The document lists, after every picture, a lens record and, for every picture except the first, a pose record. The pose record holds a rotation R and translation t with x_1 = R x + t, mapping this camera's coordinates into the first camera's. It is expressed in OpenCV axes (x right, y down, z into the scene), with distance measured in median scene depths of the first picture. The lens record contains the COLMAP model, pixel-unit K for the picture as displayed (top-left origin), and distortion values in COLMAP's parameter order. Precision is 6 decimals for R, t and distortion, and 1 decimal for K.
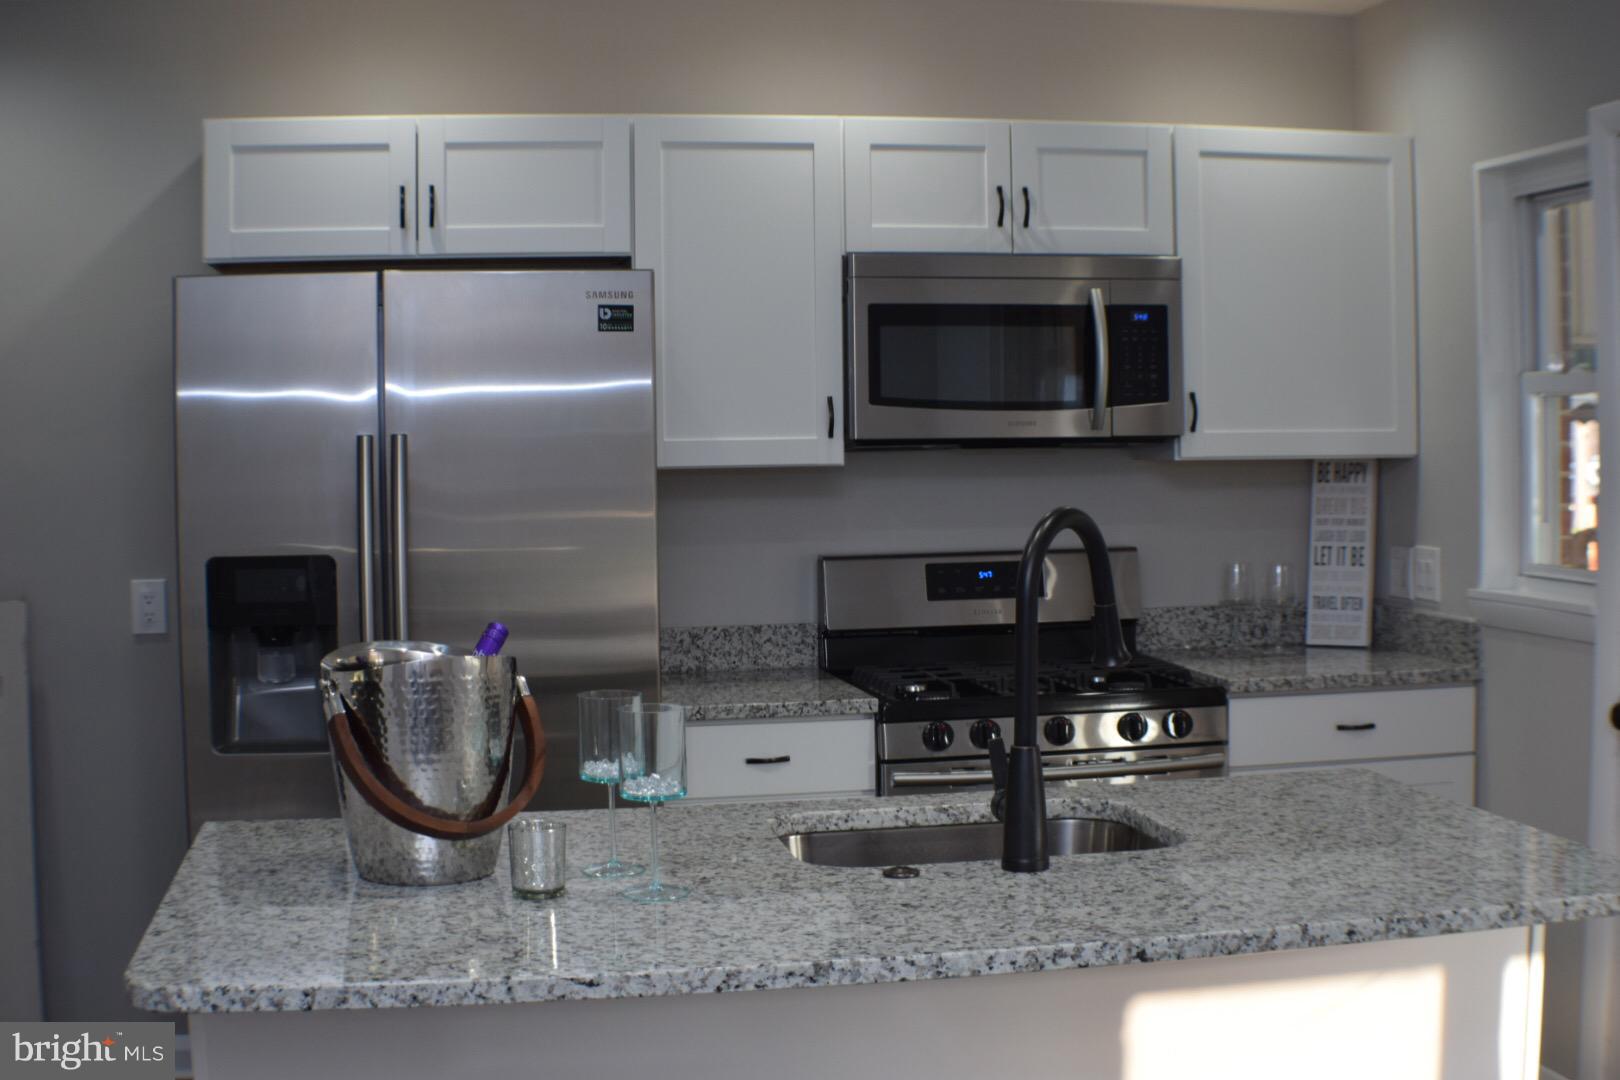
lens RADIAL K [[2119.4, 0, 810.0], [0, 2119.4, 540.0], [0, 0, 1]] dist [-0.310875, 0.107550]
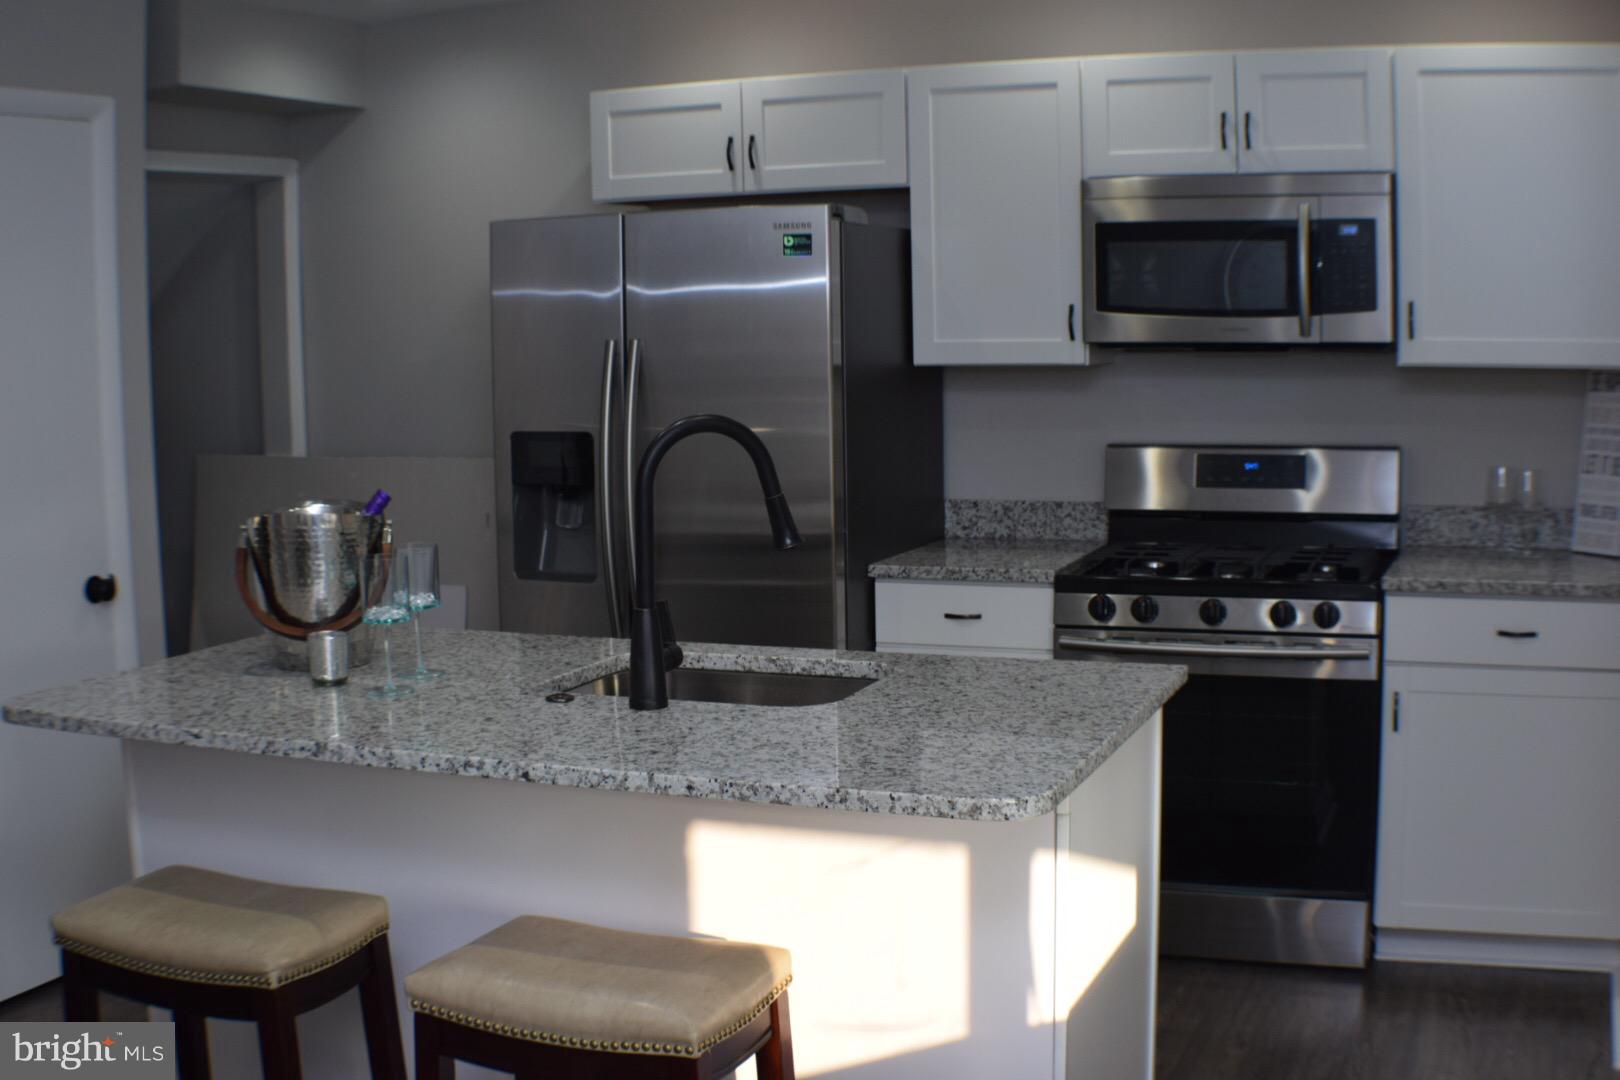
lens RADIAL K [[1893.9, 0, 810.0], [0, 1893.9, 540.0], [0, 0, 1]] dist [-0.300279, 0.033708]
pose [[0.838525, 0.060271, -0.541520, 0.444092], [-0.020783, 0.996678, 0.078749, -0.017805], [0.544467, -0.054779, 0.836991, 0.071859]]
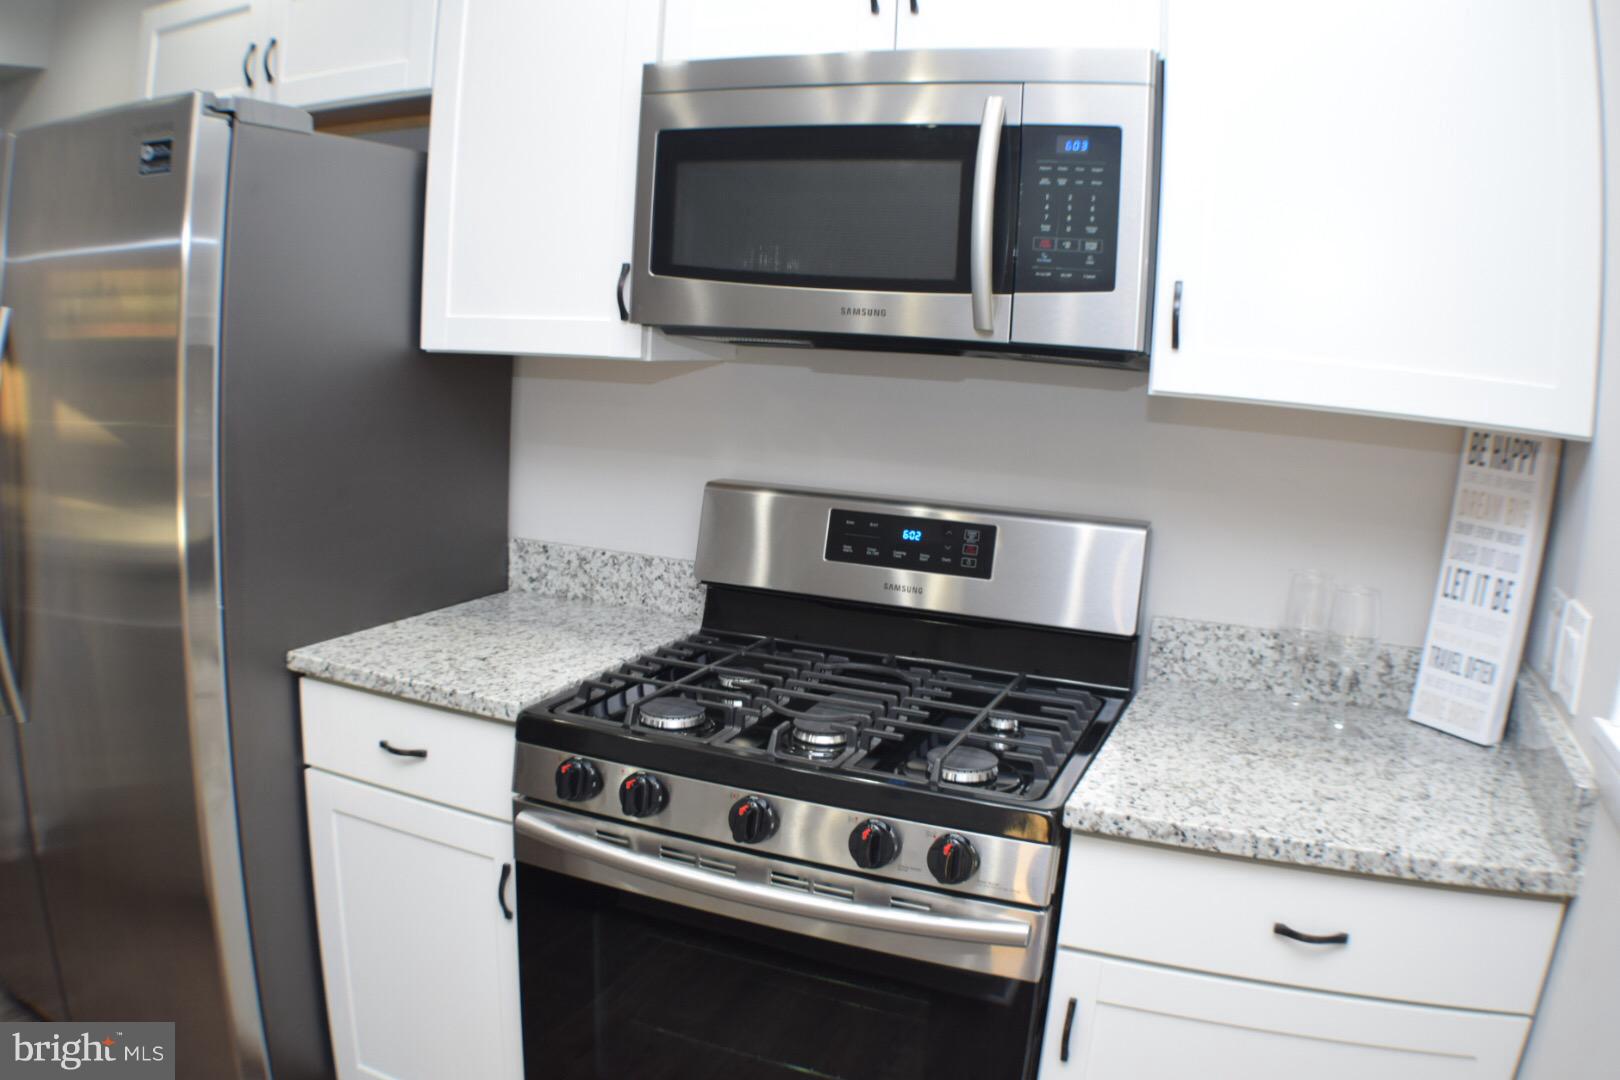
lens RADIAL K [[1242.3, 0, 810.0], [0, 1242.3, 540.0], [0, 0, 1]] dist [-0.295024, 0.063155]
pose [[0.828302, 0.146837, -0.540699, 0.295651], [-0.090838, 0.987474, 0.129011, -0.034002], [0.552870, -0.057744, 0.831265, 0.686039]]
